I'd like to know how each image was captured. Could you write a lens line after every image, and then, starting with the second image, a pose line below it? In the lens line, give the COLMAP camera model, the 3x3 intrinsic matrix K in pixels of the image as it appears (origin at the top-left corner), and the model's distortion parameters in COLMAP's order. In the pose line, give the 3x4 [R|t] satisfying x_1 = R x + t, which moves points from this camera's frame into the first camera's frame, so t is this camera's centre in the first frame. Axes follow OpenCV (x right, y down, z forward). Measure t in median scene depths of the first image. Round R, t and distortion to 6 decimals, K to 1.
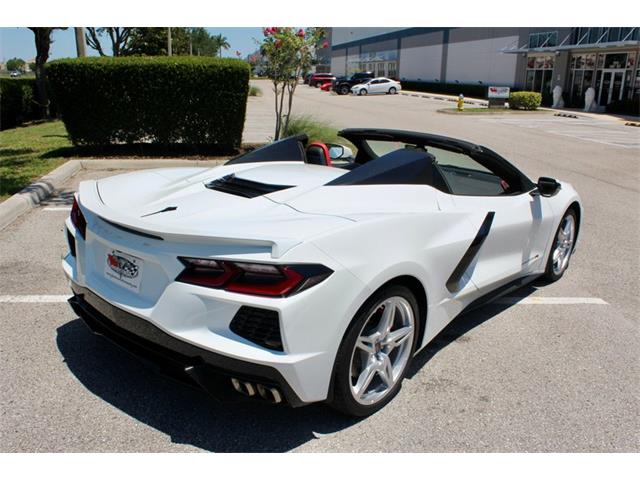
lens RADIAL K [[578.2, 0, 317.1], [0, 578.2, 247.2], [0, 0, 1]] dist [-0.148154, 0.137804]
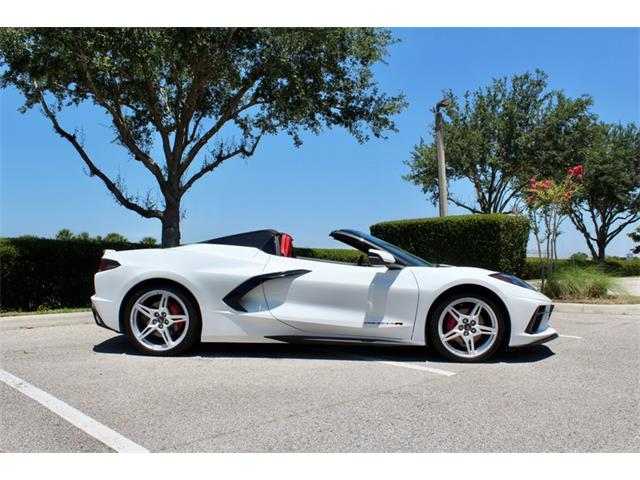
lens RADIAL K [[578.2, 0, 319.1], [0, 578.2, 243.3], [0, 0, 1]] dist [-0.148154, 0.137804]
pose [[0.598912, -0.056948, -0.798788, 1.016917], [-0.217434, 0.948433, -0.230644, 0.136412], [0.770732, 0.311819, 0.555645, 0.152748]]
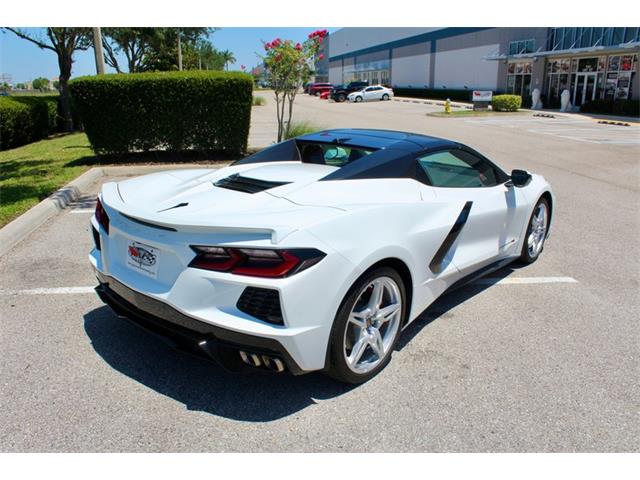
lens RADIAL K [[531.8, 0, 318.6], [0, 531.8, 243.3], [0, 0, 1]] dist [-0.160878, 0.138834]
pose [[0.999645, -0.026377, -0.003836, 0.007932], [0.026380, 0.999652, 0.000531, 0.008242], [0.003820, -0.000632, 0.999993, -0.021823]]
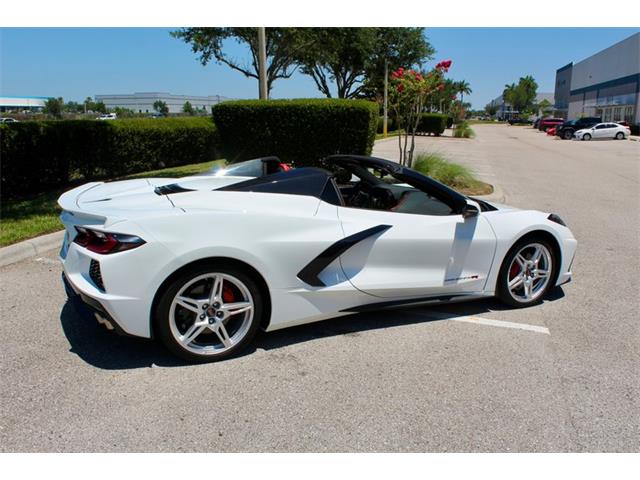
lens RADIAL K [[554.8, 0, 319.8], [0, 554.8, 244.5], [0, 0, 1]] dist [-0.146352, 0.104607]
pose [[0.913104, 0.081705, -0.399456, 0.436131], [-0.108752, 0.993028, -0.045477, 0.028058], [0.392955, 0.084966, 0.915624, -0.034427]]
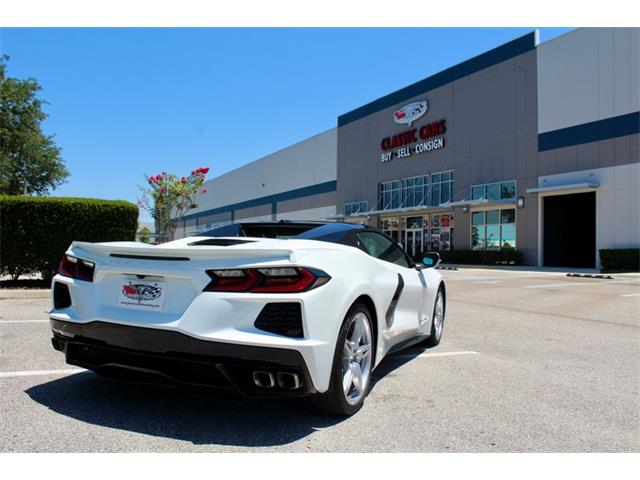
lens RADIAL K [[531.8, 0, 316.6], [0, 531.8, 243.4], [0, 0, 1]] dist [-0.160878, 0.138834]
pose [[0.954384, -0.006492, 0.298511, -0.160496], [0.094536, 0.954899, -0.281479, 0.134867], [-0.283221, 0.296859, 0.911954, -0.042853]]
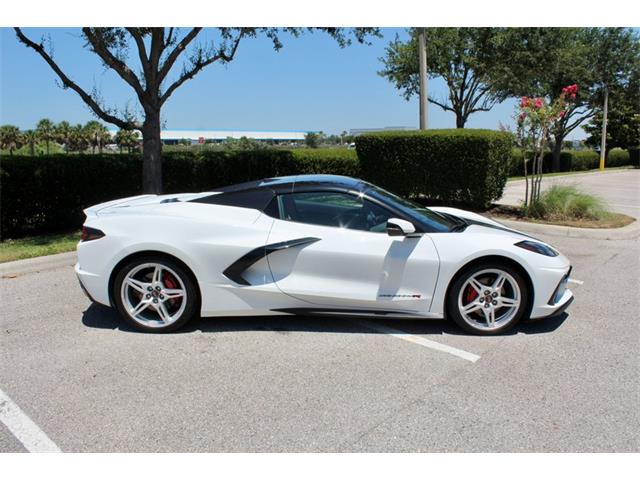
lens RADIAL K [[531.8, 0, 318.7], [0, 531.8, 239.8], [0, 0, 1]] dist [-0.160878, 0.138834]
pose [[0.642189, 0.106907, -0.759055, 0.835805], [-0.202093, 0.978806, -0.033121, -0.014384], [0.739427, 0.174670, 0.650183, 0.172520]]
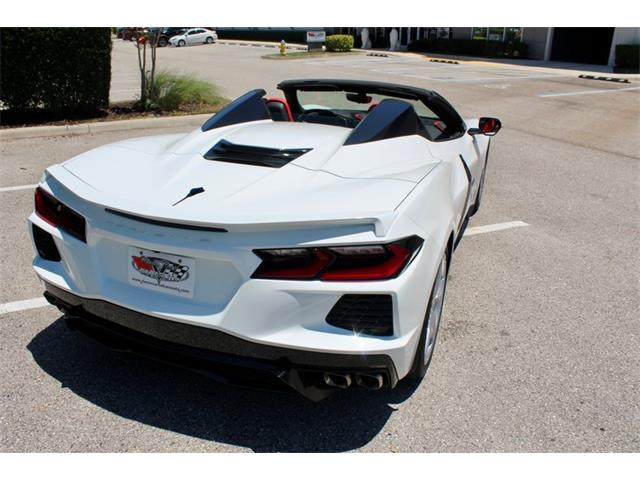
lens RADIAL K [[531.8, 0, 317.4], [0, 531.8, 240.1], [0, 0, 1]] dist [-0.160878, 0.138834]
pose [[0.943343, -0.143784, 0.299048, -0.175078], [0.112652, 0.986489, 0.118950, -0.035864], [-0.312110, -0.078522, 0.946795, 0.109967]]
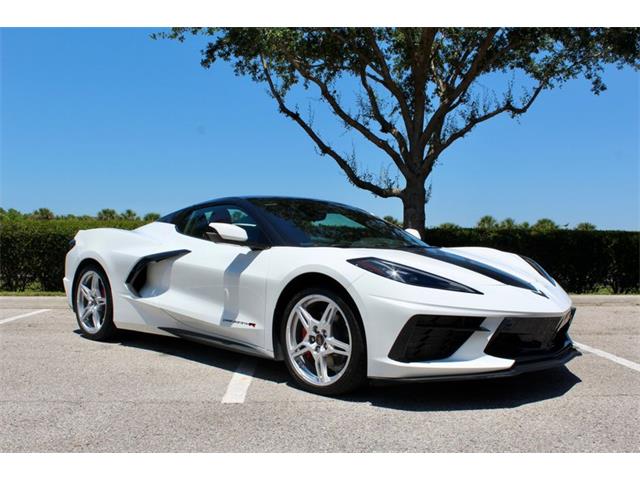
lens RADIAL K [[666.0, 0, 323.4], [0, 666.0, 242.8], [0, 0, 1]] dist [-0.091721, 0.000000]
pose [[-0.067181, -0.043185, -0.996806, 1.124057], [-0.304113, 0.952410, -0.020766, -0.091001], [0.950264, 0.301747, -0.077117, 0.945679]]
